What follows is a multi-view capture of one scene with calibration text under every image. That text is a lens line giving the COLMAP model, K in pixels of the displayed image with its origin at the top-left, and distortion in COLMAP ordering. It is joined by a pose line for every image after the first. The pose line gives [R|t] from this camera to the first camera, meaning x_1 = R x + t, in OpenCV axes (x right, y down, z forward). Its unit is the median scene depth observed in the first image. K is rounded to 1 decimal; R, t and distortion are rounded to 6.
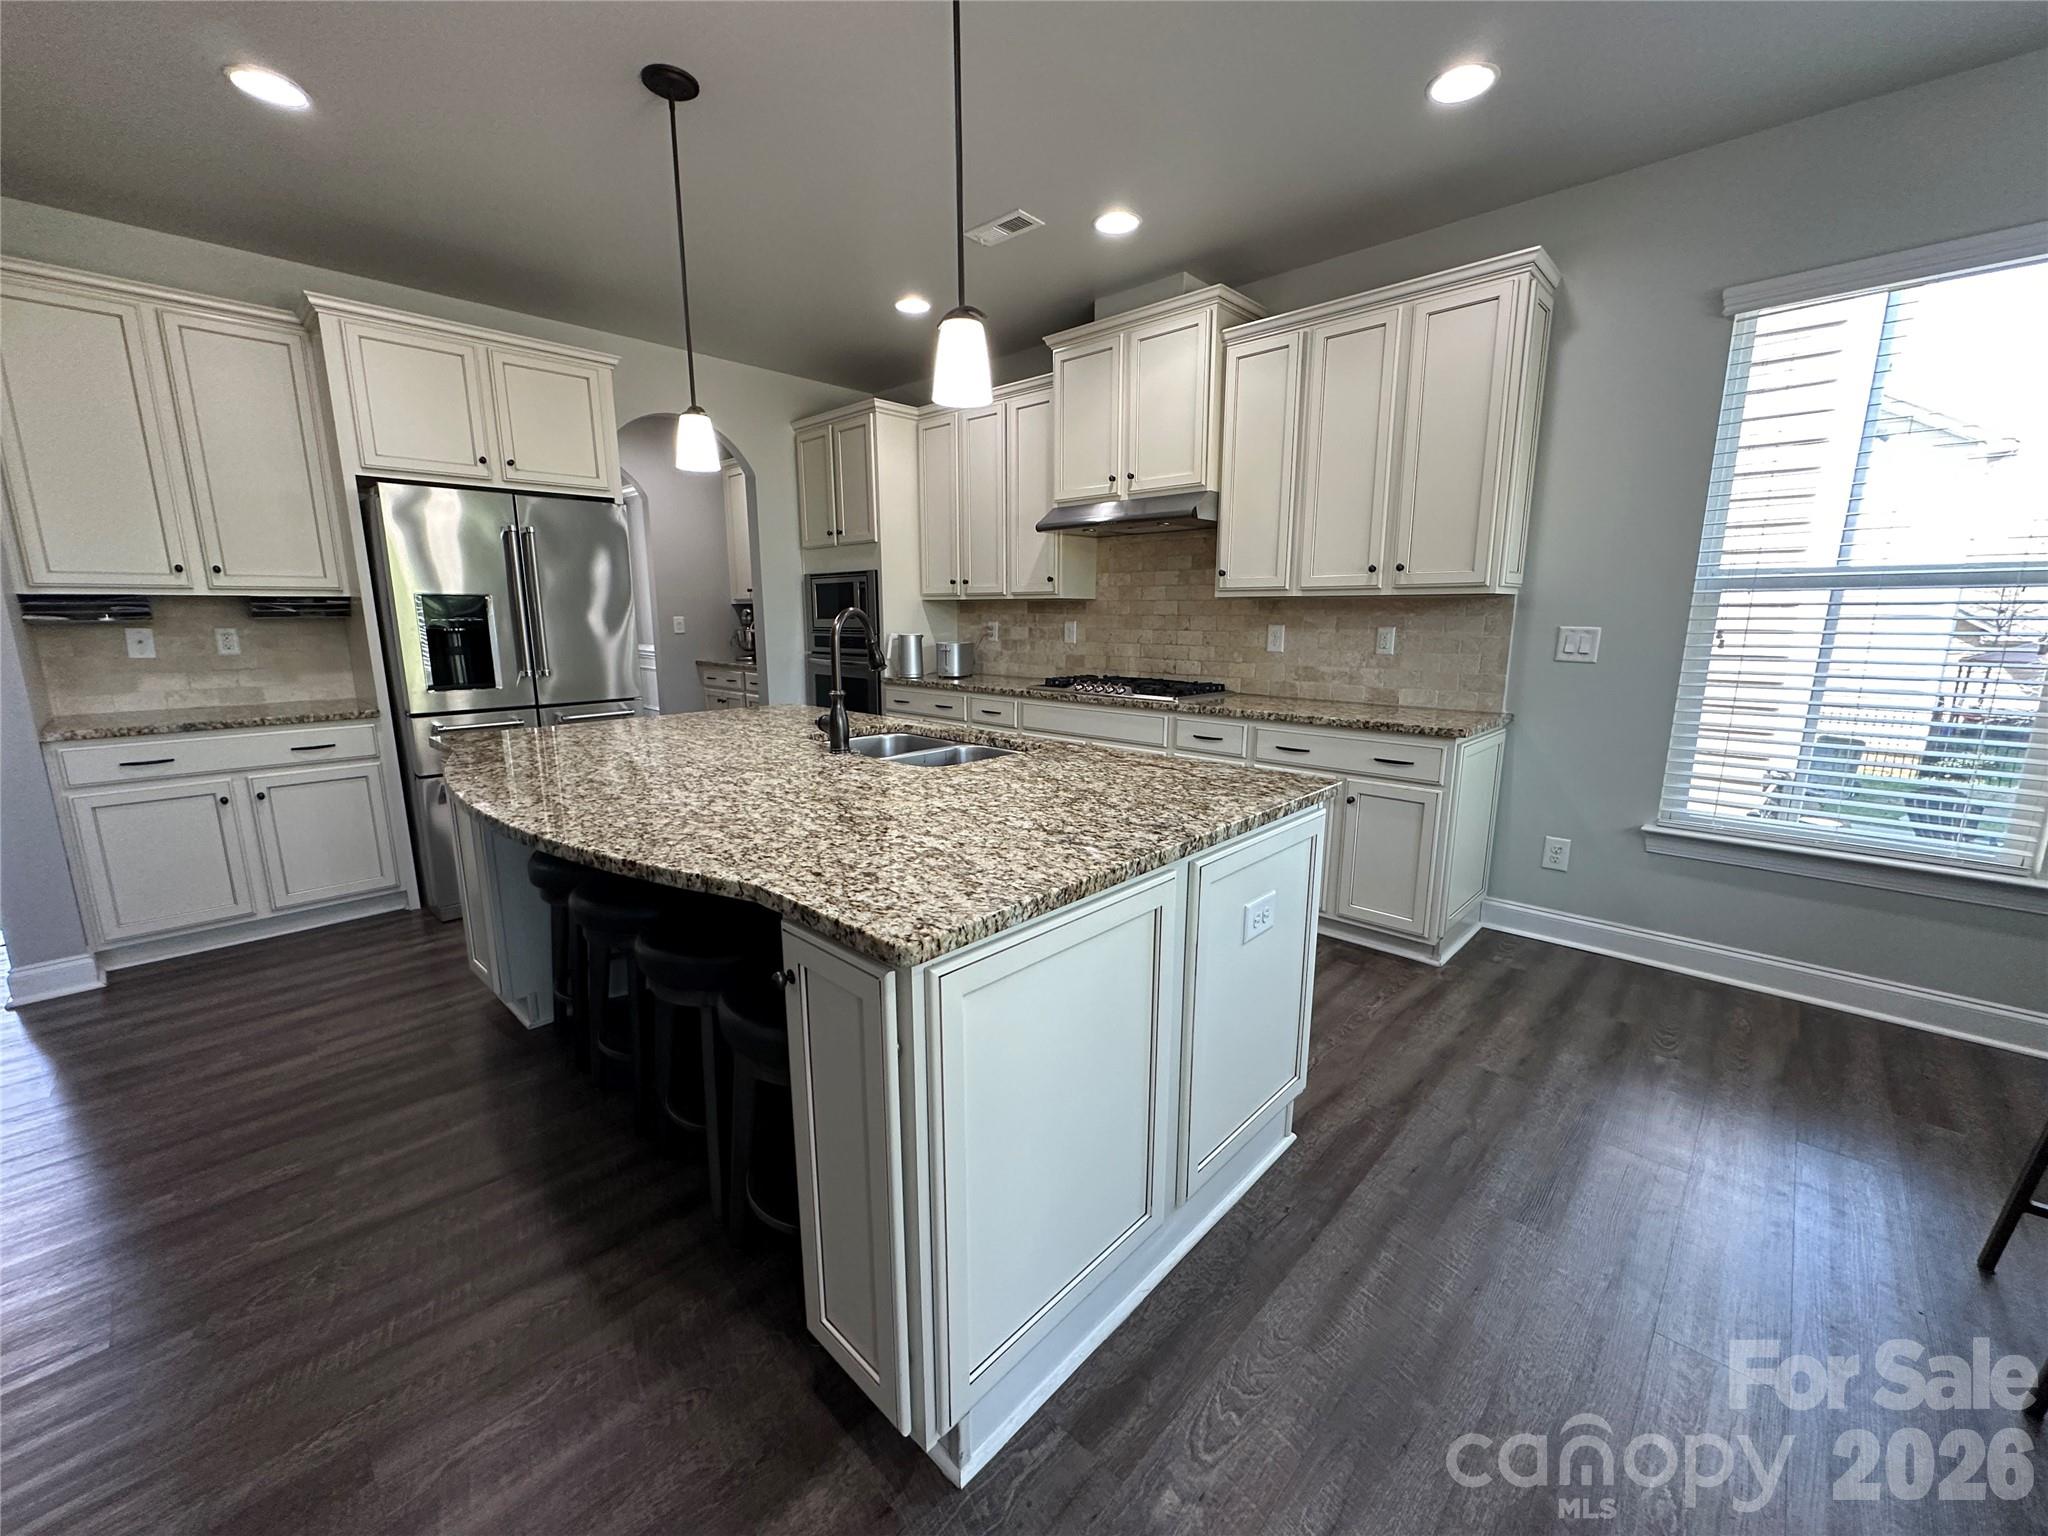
lens RADIAL K [[809.7, 0, 1023.6], [0, 809.7, 769.1], [0, 0, 1]] dist [-0.005386, 0.001973]
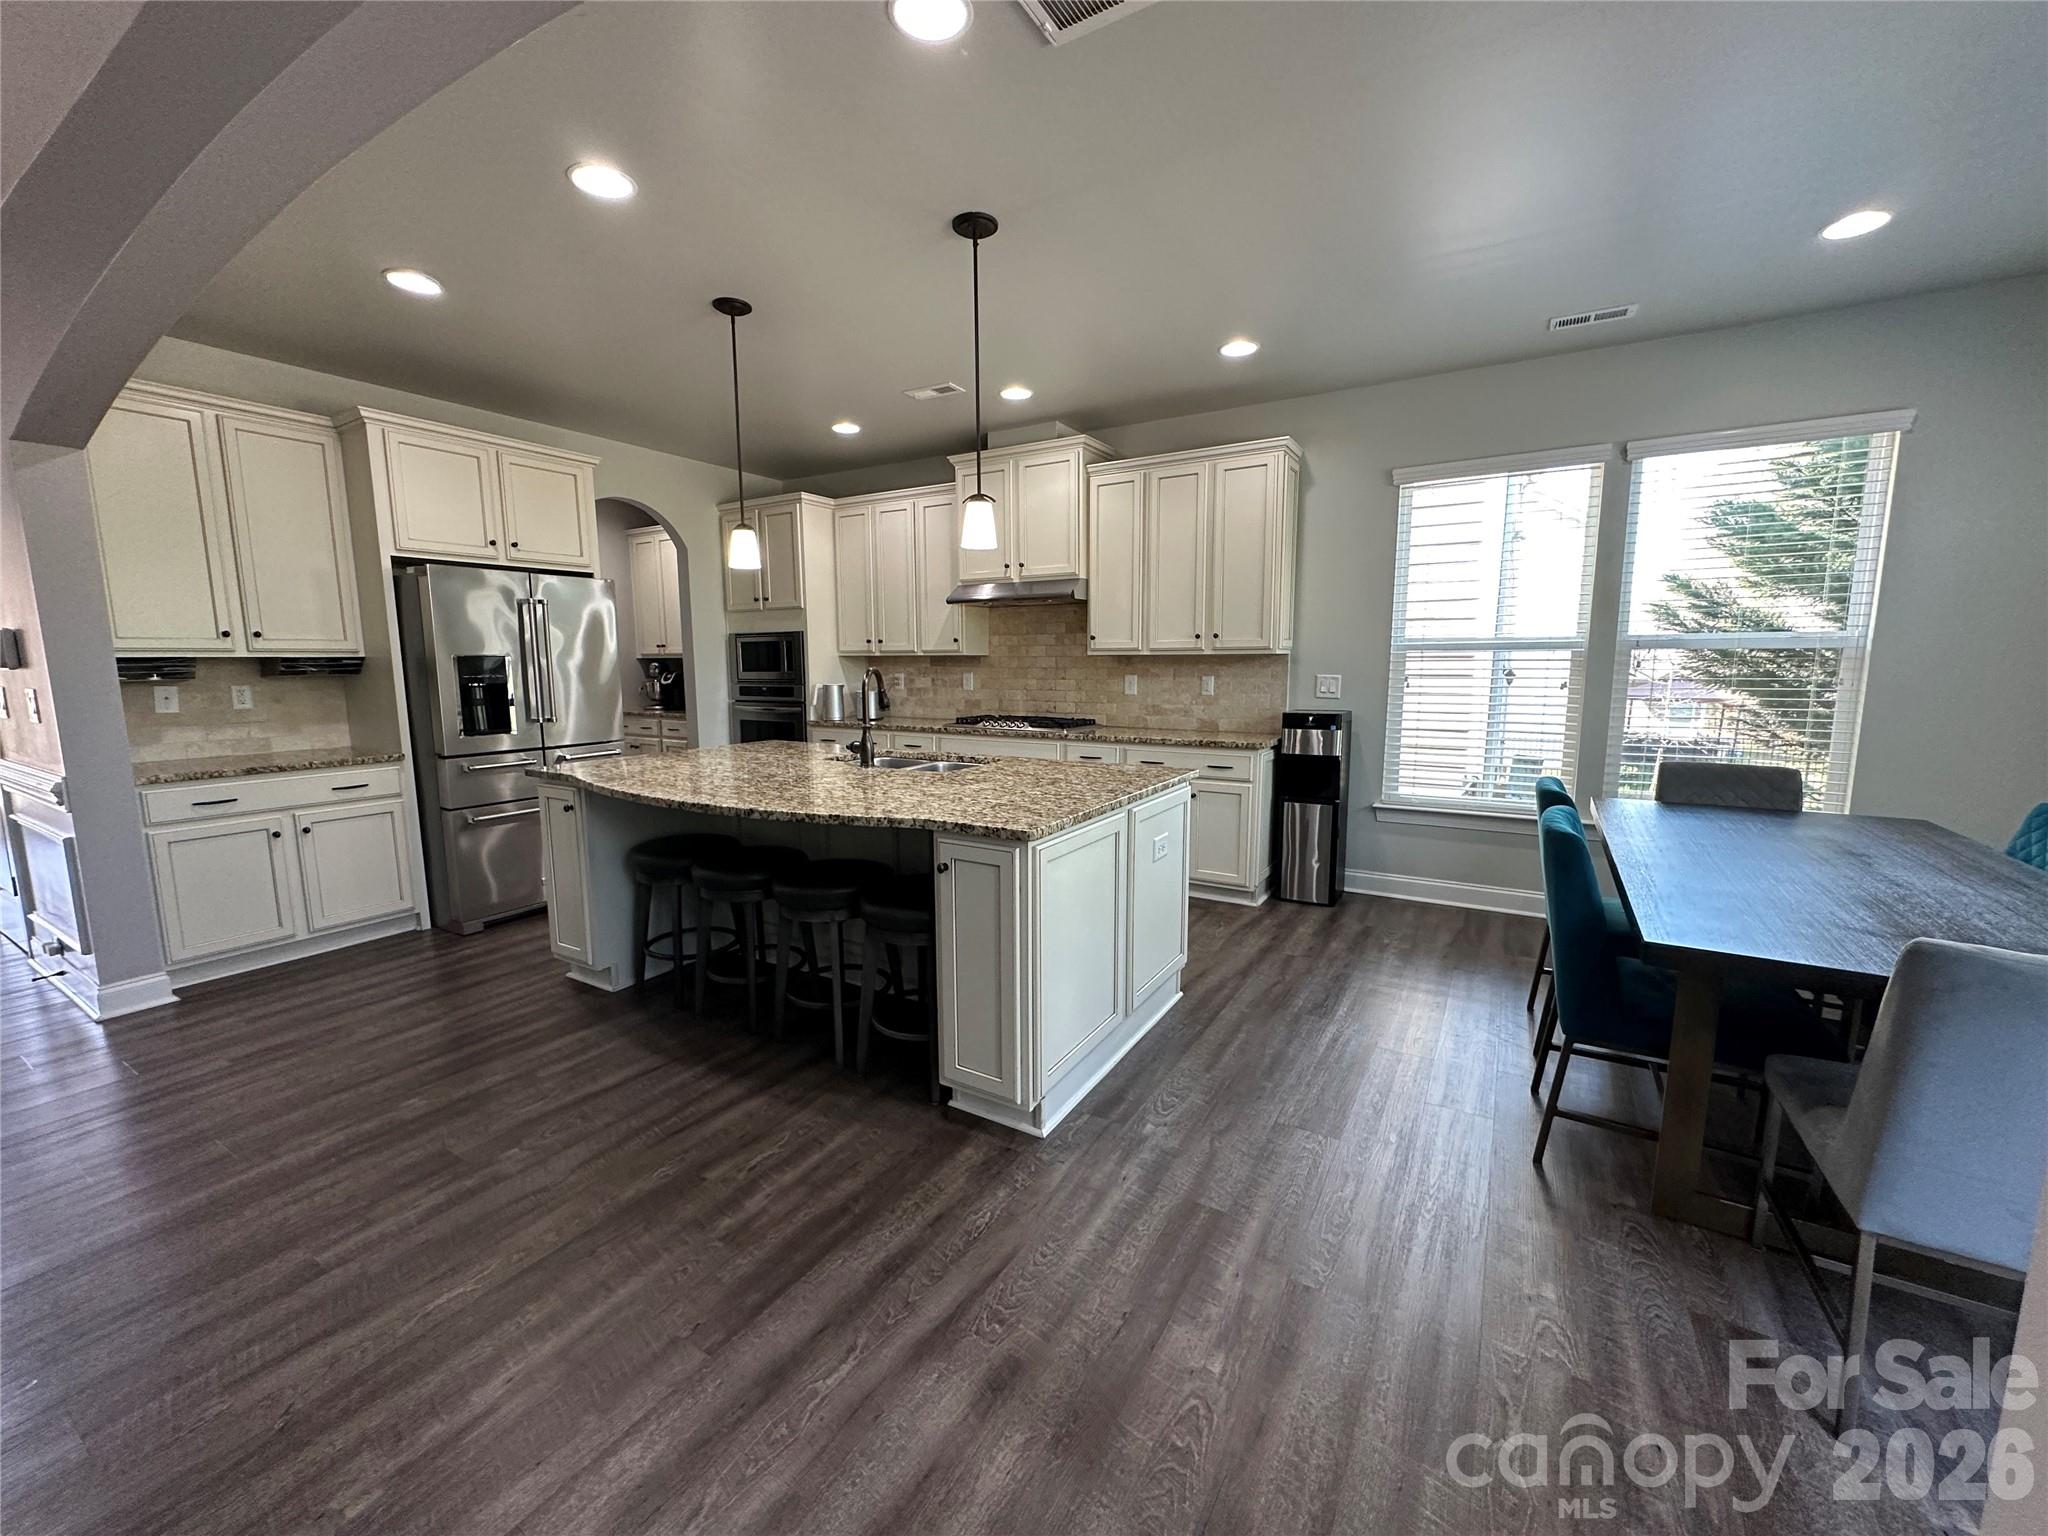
lens RADIAL K [[809.7, 0, 1021.8], [0, 809.7, 768.4], [0, 0, 1]] dist [-0.005386, 0.001973]
pose [[0.977143, -0.031949, 0.210167, -0.194851], [0.044193, 0.997572, -0.053819, 0.053602], [-0.207938, 0.061877, 0.976183, -0.344655]]
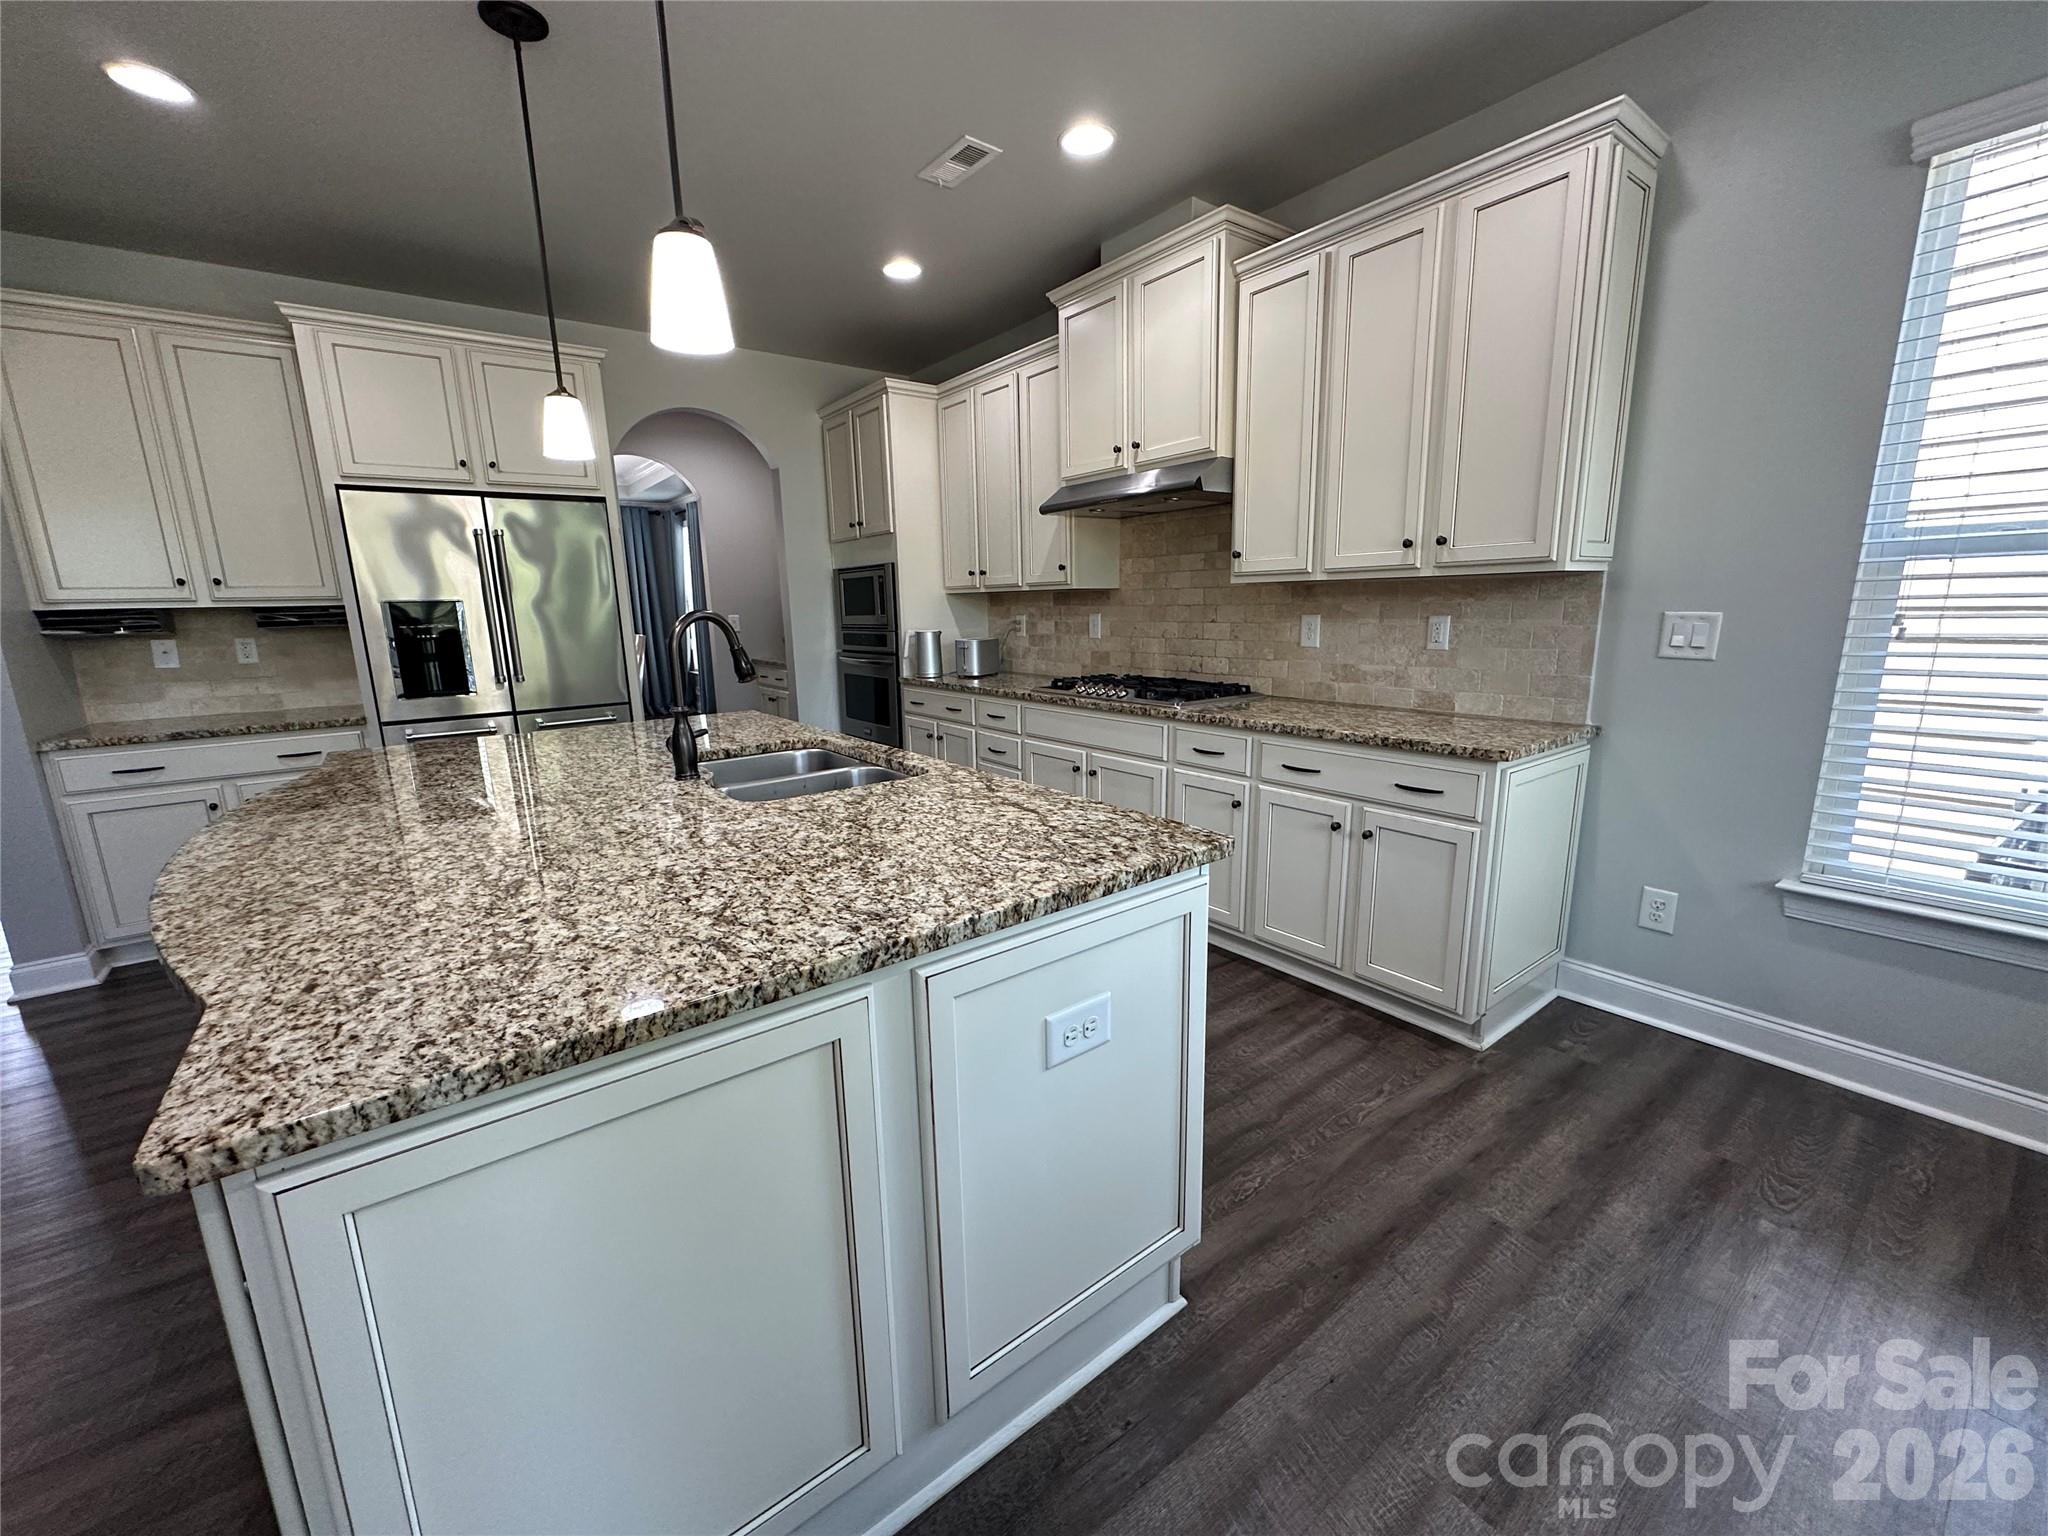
lens RADIAL K [[809.7, 0, 1025.4], [0, 809.7, 768.3], [0, 0, 1]] dist [-0.005386, 0.001973]
pose [[0.986265, 0.012083, -0.164728, 0.200963], [-0.010087, 0.999865, 0.012947, -0.034108], [0.164863, -0.011107, 0.986254, 0.155697]]
